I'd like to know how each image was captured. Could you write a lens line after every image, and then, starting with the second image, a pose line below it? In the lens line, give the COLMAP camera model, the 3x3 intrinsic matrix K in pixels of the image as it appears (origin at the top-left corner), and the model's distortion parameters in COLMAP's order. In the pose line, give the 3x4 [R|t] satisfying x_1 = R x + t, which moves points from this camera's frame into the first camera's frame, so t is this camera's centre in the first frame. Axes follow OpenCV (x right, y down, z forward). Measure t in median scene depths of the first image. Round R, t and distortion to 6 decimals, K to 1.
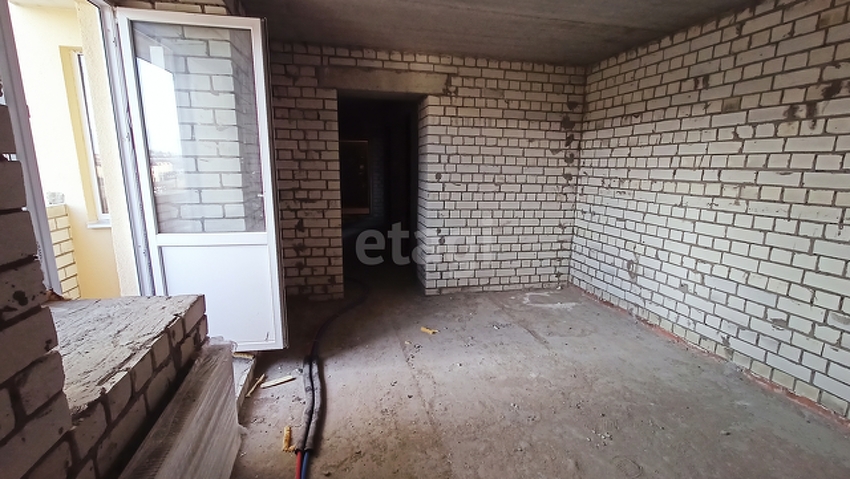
lens RADIAL K [[381.0, 0, 423.9], [0, 381.0, 241.0], [0, 0, 1]] dist [0.001820, -0.000169]
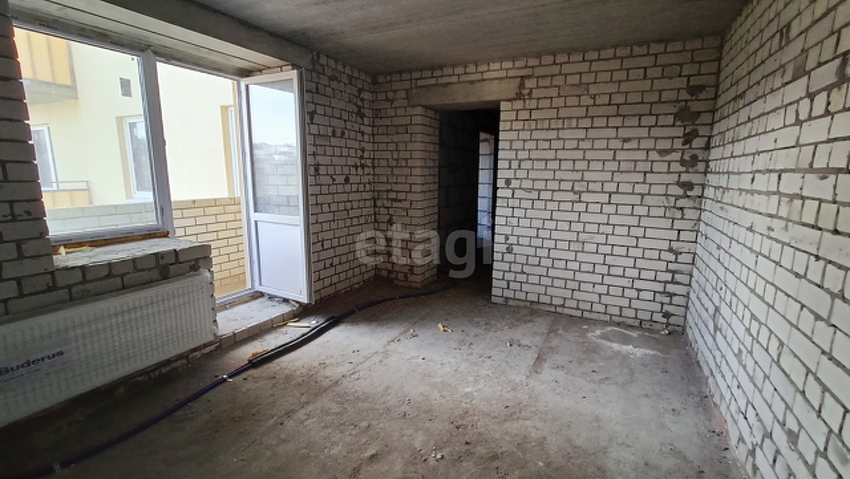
lens RADIAL K [[381.0, 0, 421.8], [0, 381.0, 240.2], [0, 0, 1]] dist [0.001820, -0.000169]
pose [[0.769913, 0.109055, -0.628761, 0.504744], [-0.126986, 0.991767, 0.016523, -0.010596], [0.625387, 0.067123, 0.777423, 0.113582]]
